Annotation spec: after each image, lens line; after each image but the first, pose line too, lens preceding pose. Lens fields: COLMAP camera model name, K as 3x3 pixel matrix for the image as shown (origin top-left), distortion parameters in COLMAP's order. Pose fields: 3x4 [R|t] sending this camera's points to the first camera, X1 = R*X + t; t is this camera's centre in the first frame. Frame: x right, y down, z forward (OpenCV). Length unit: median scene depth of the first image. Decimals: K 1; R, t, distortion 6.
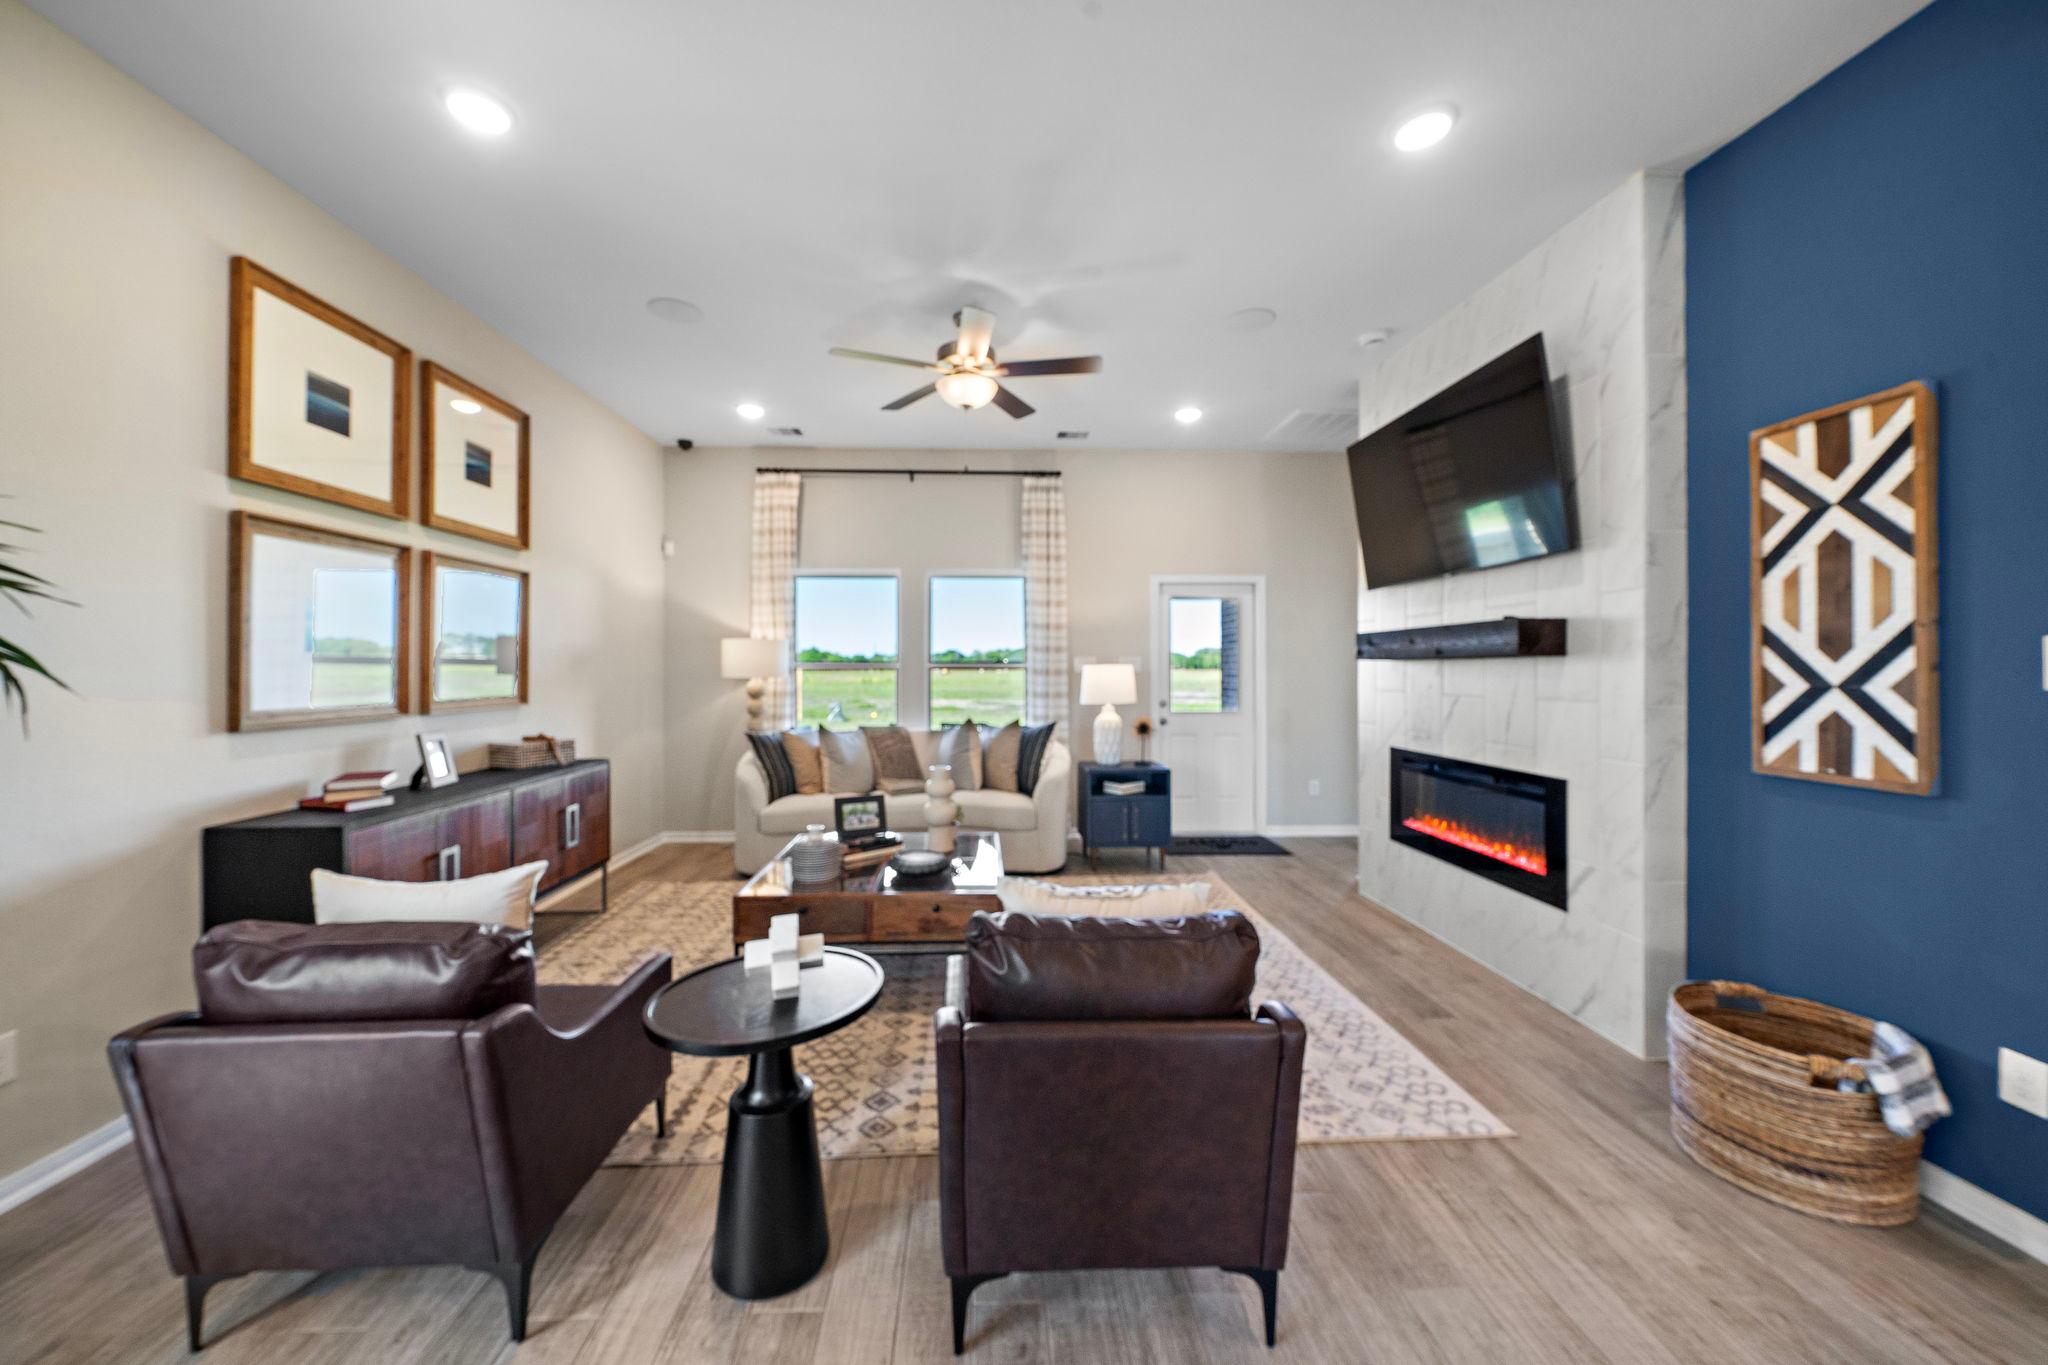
lens RADIAL K [[766.0, 0, 1024.0], [0, 766.0, 682.5], [0, 0, 1]] dist [0.010436, 0.000018]
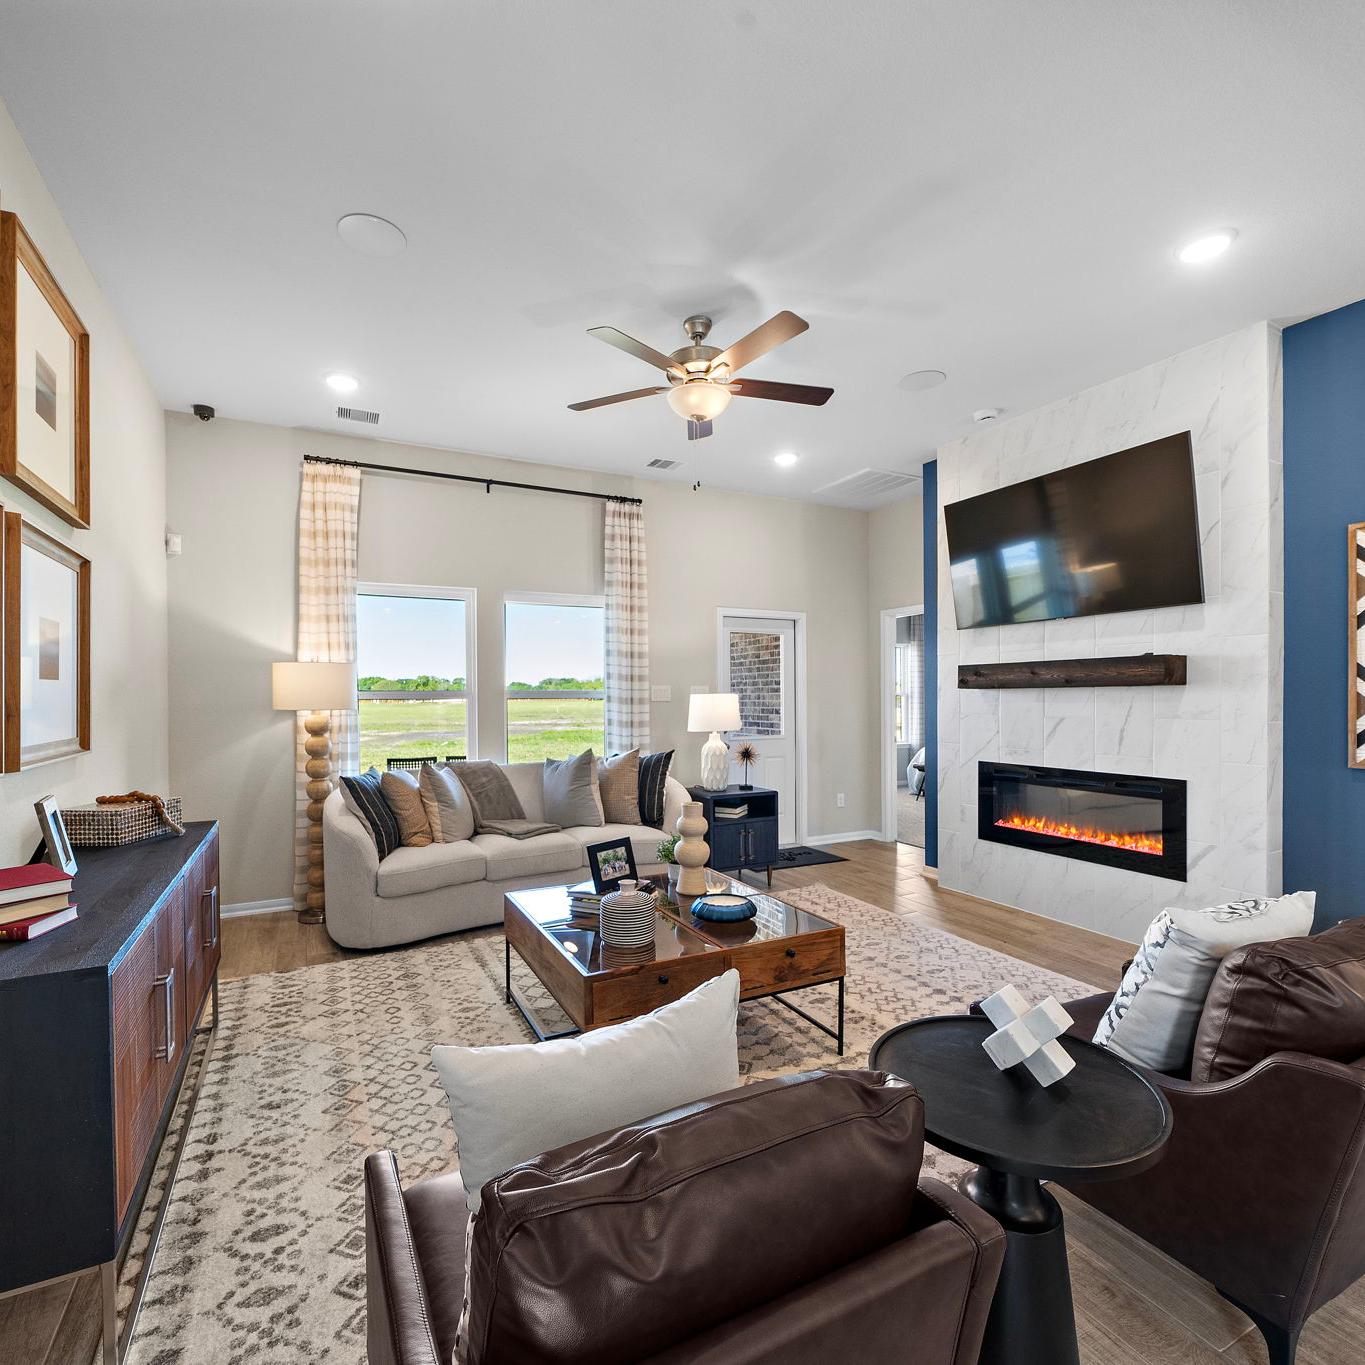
lens RADIAL K [[714.3, 0, 683.0], [0, 714.3, 717.4], [0, 0, 1]] dist [-0.000508, -0.000030]
pose [[0.910777, -0.015912, 0.412592, -0.323444], [0.012543, 0.999862, 0.010872, -0.001665], [-0.412708, -0.004726, 0.910851, 0.146646]]
